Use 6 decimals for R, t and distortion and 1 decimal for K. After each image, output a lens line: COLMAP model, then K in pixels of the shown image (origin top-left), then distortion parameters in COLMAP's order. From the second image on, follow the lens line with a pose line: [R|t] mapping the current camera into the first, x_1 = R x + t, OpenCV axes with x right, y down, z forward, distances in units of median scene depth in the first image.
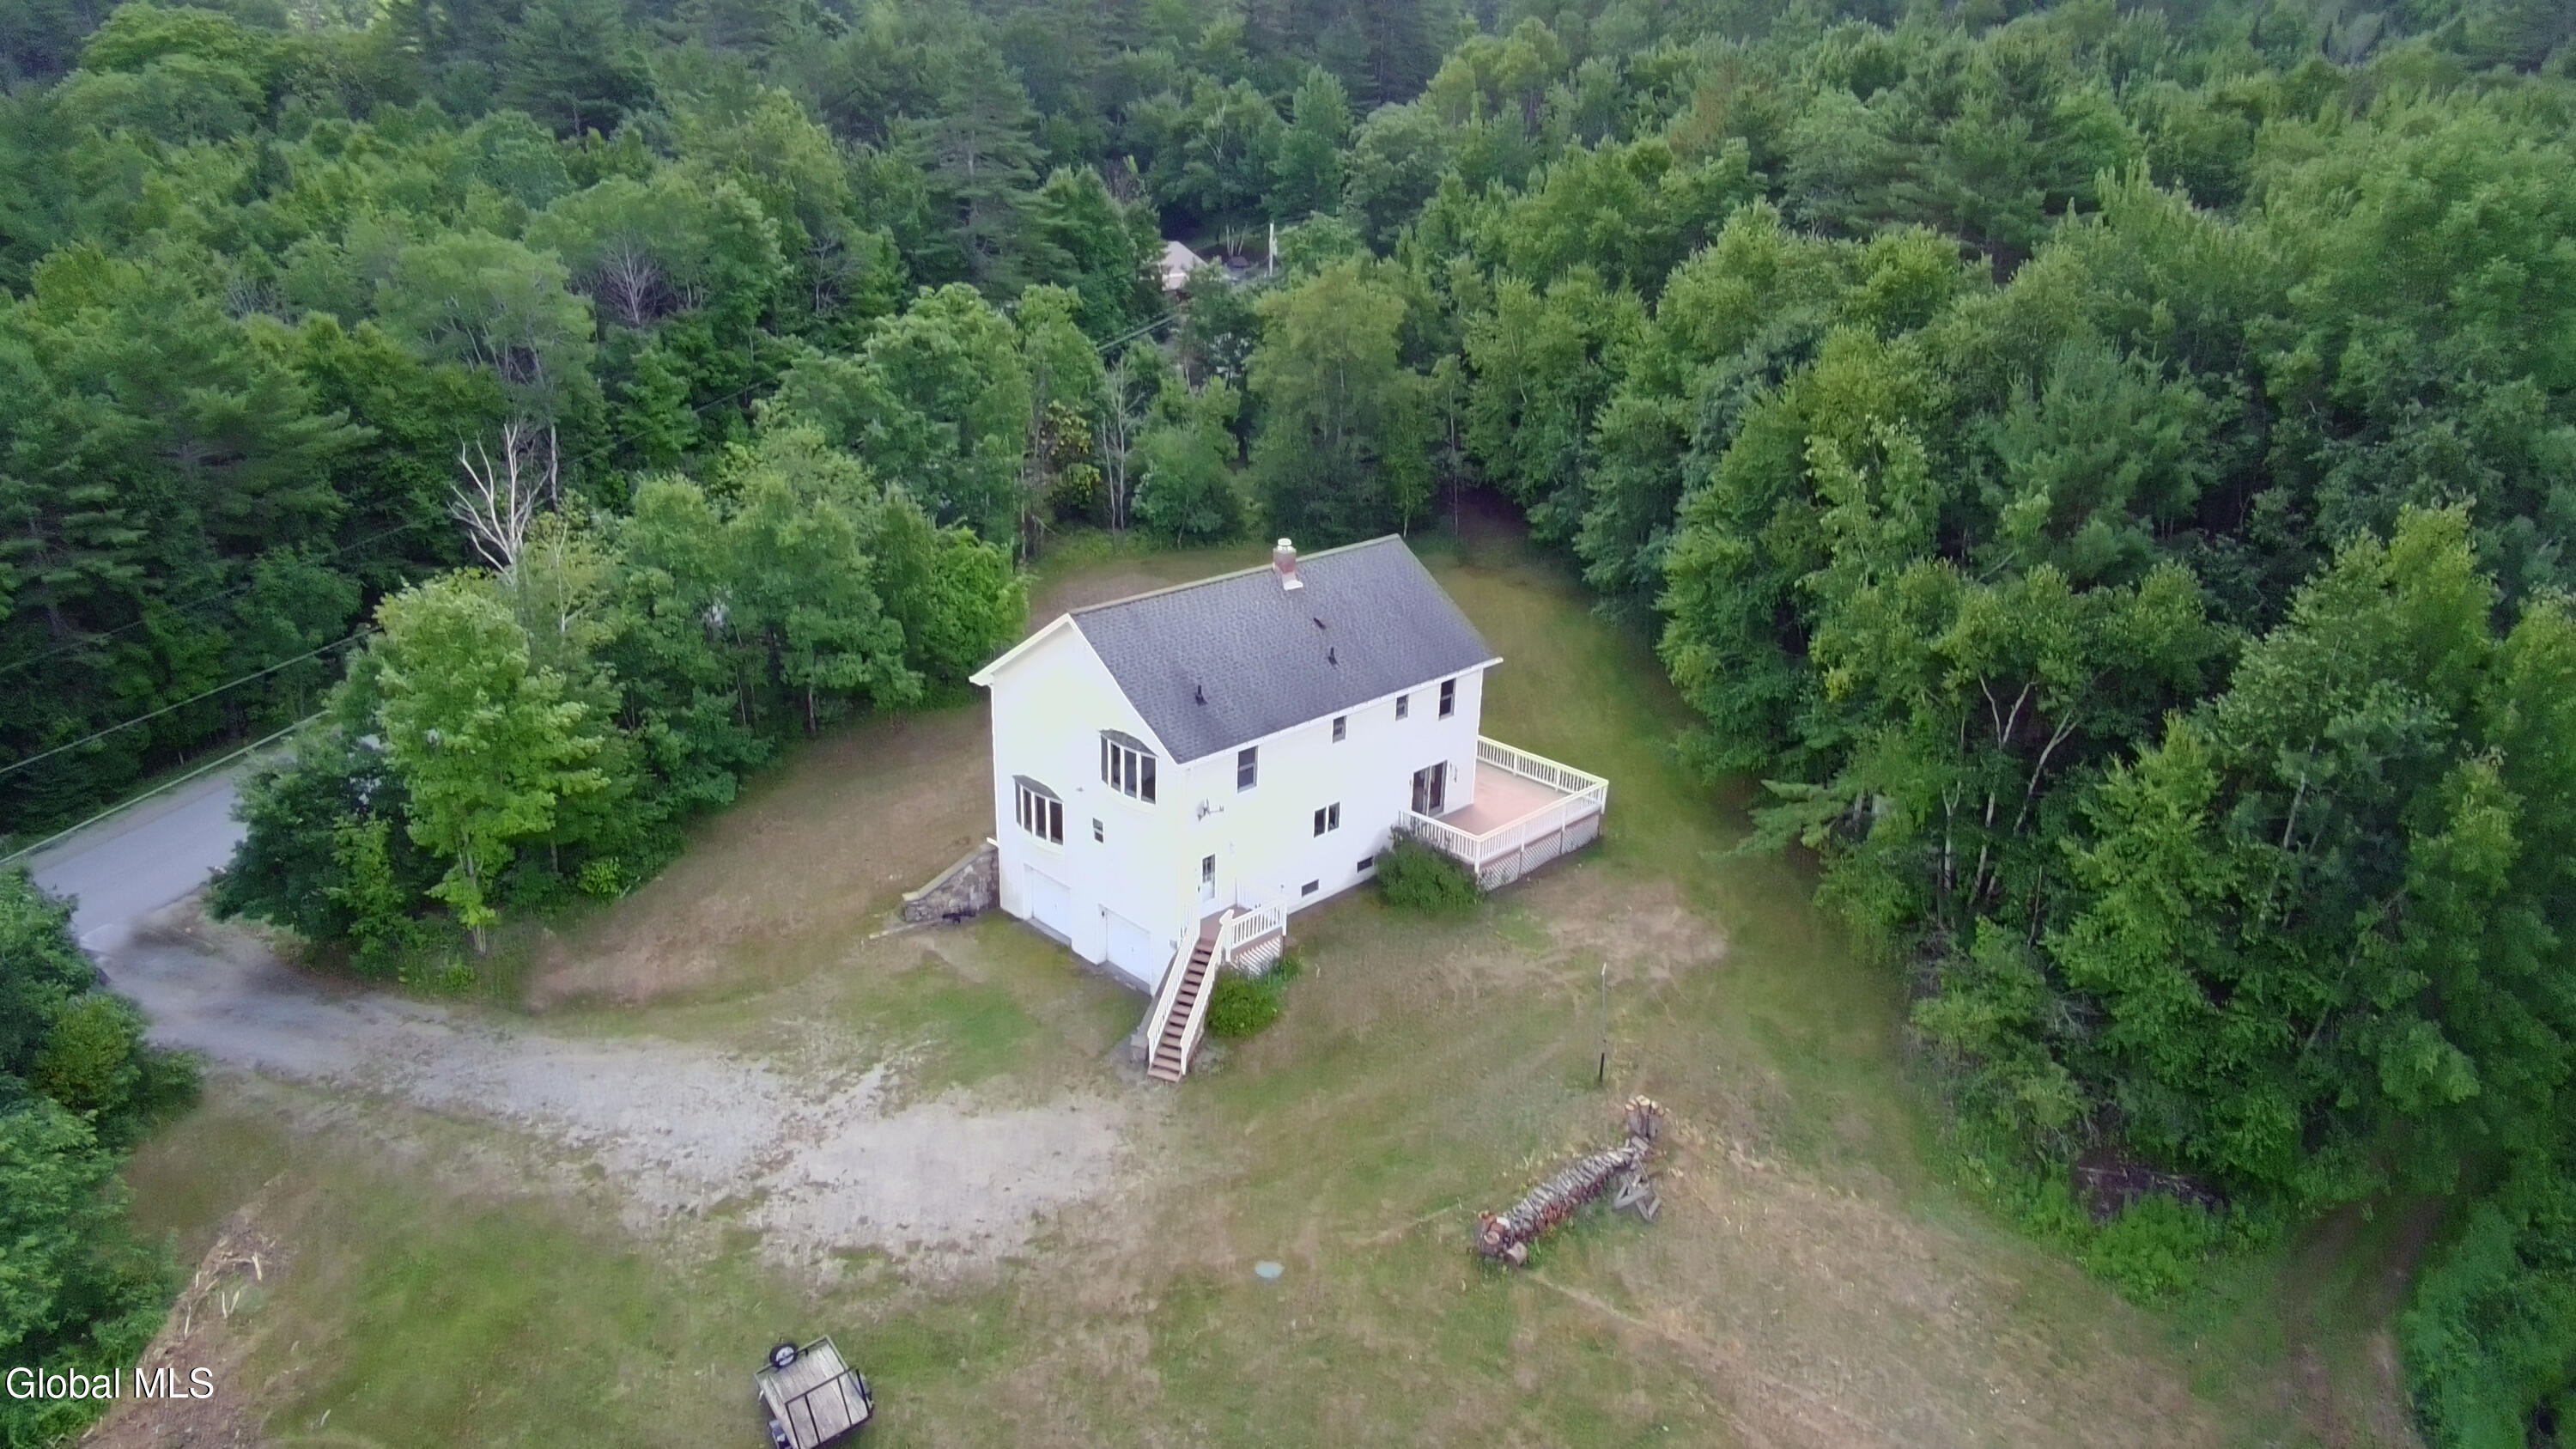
lens RADIAL K [[1643.1, 0, 1281.5], [0, 1643.1, 677.9], [0, 0, 1]] dist [-0.068501, 0.053504]
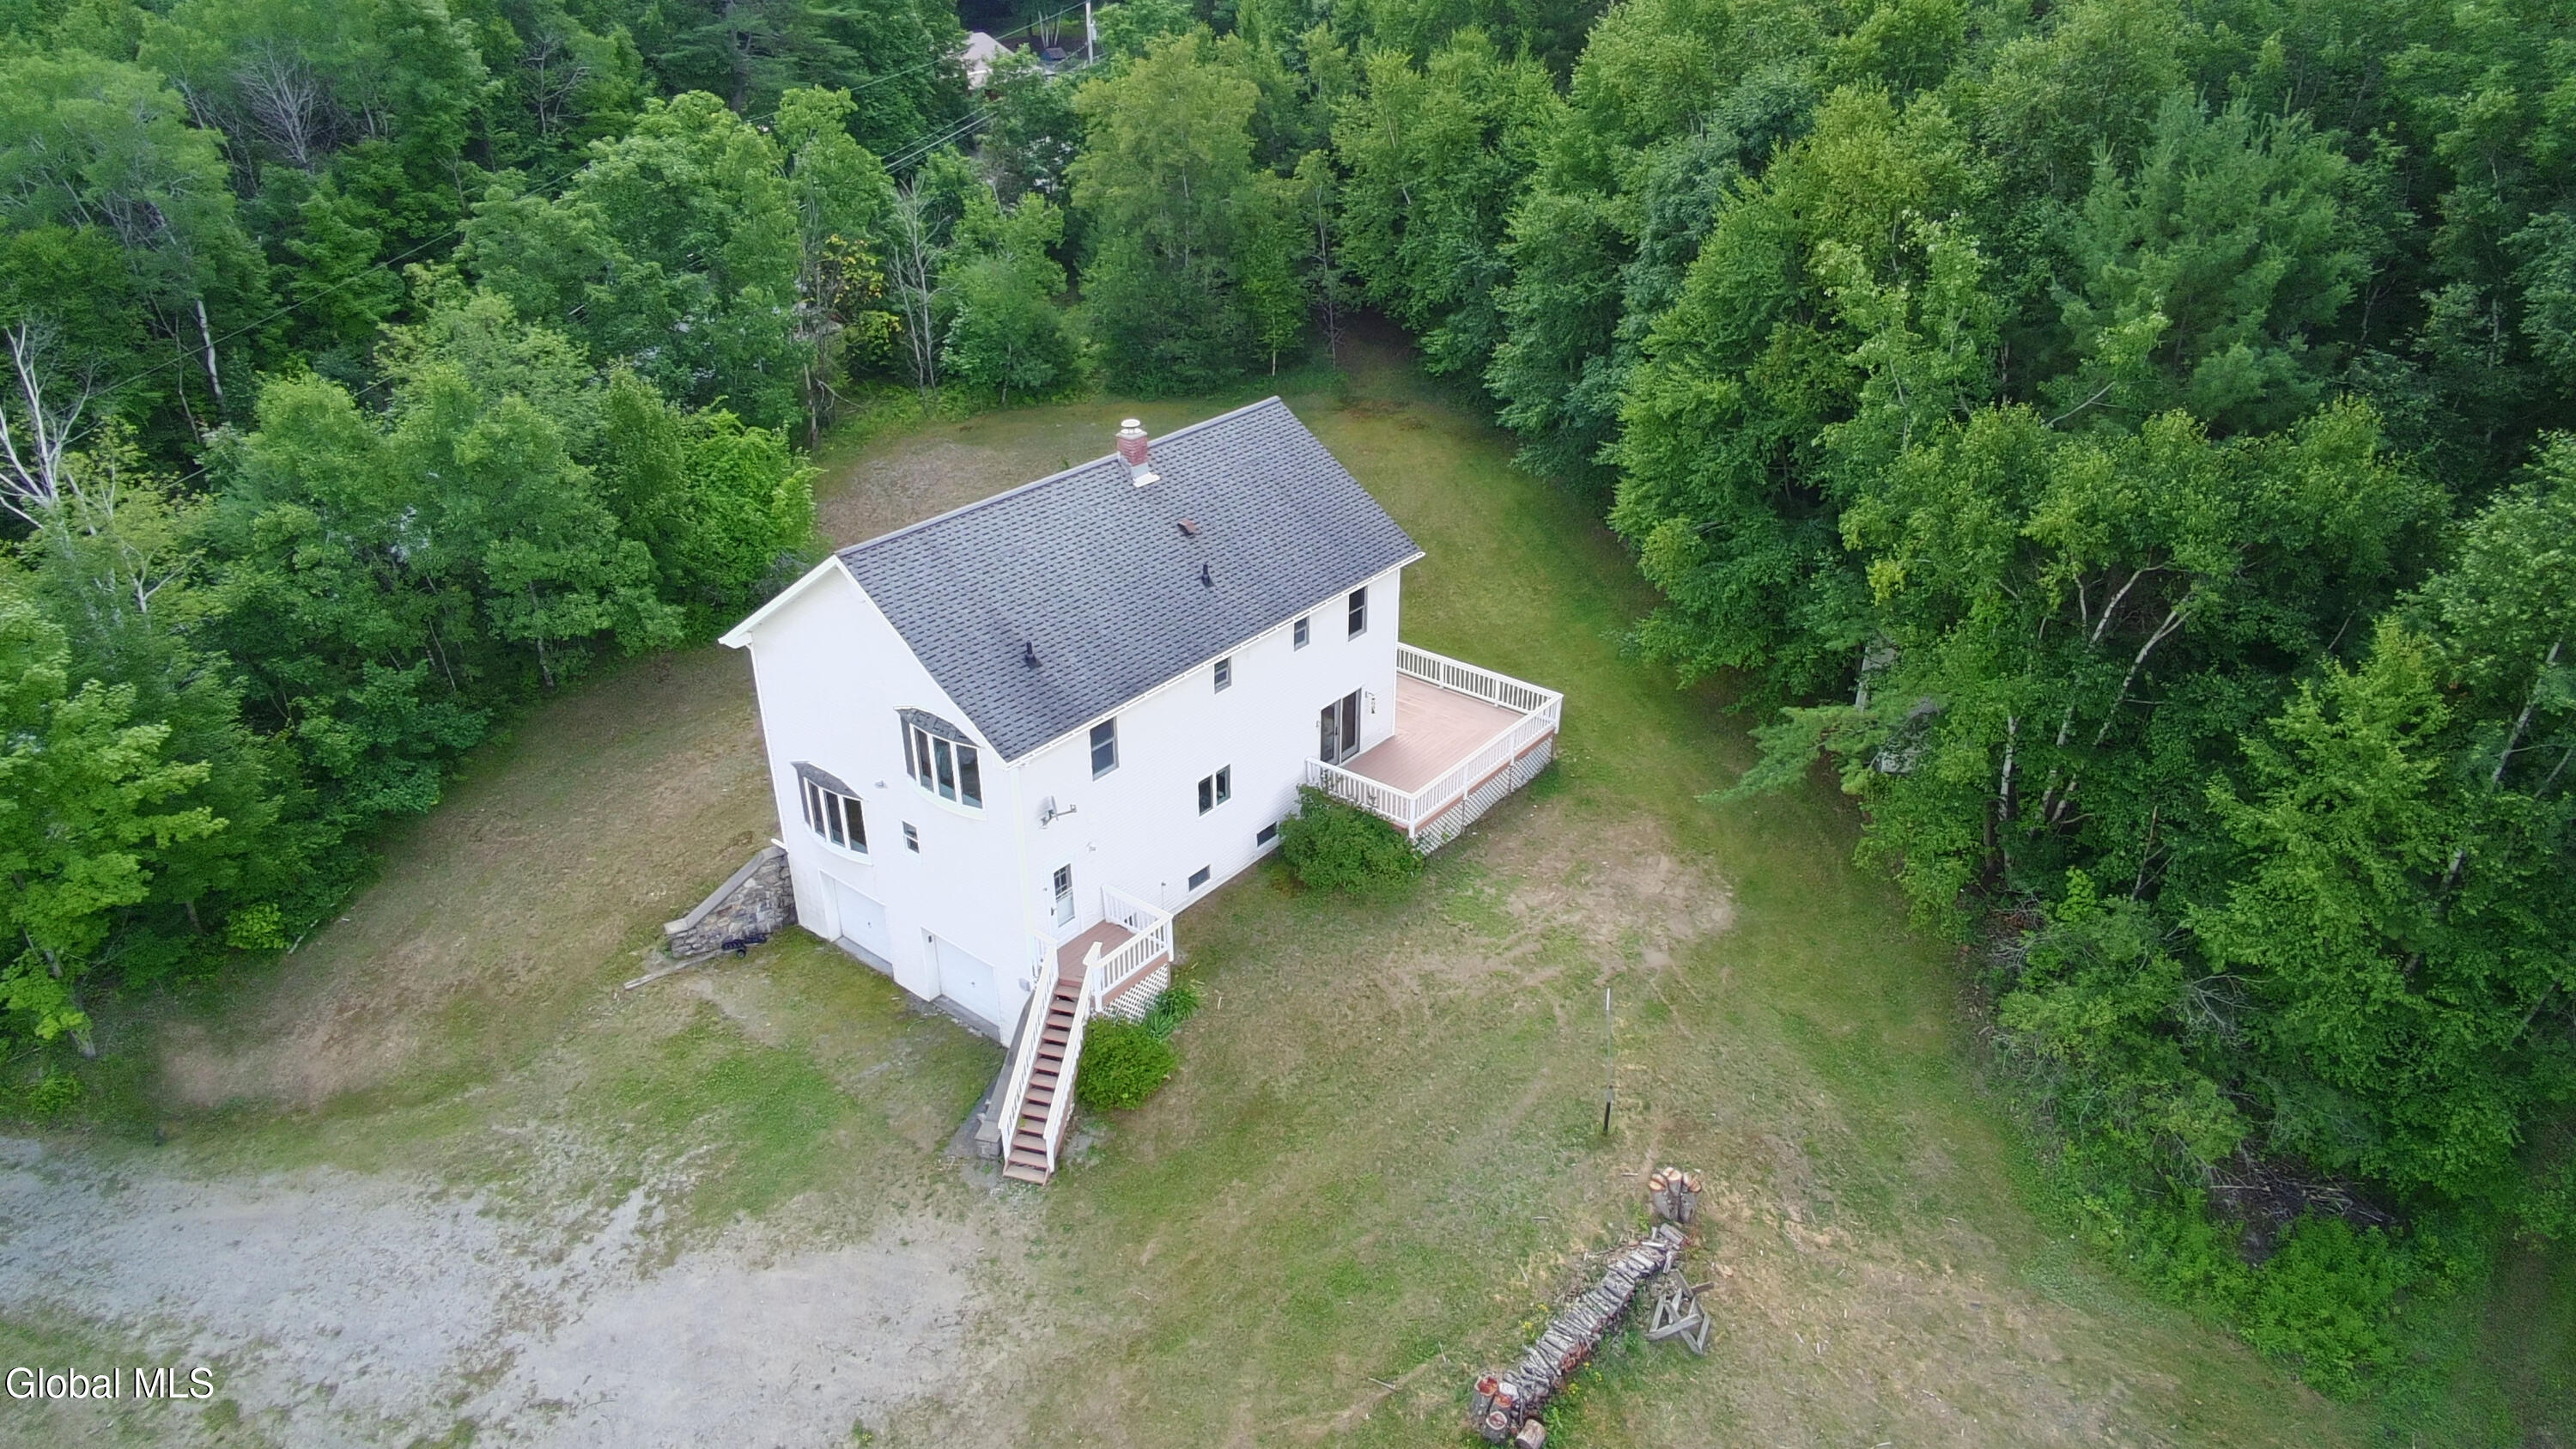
lens RADIAL K [[1578.5, 0, 1288.1], [0, 1578.5, 678.1], [0, 0, 1]] dist [-0.057912, 0.044081]
pose [[0.993417, -0.078363, 0.083554, 0.004126], [0.066865, 0.988926, 0.132495, -0.057832], [-0.093012, -0.126036, 0.987656, 0.270461]]
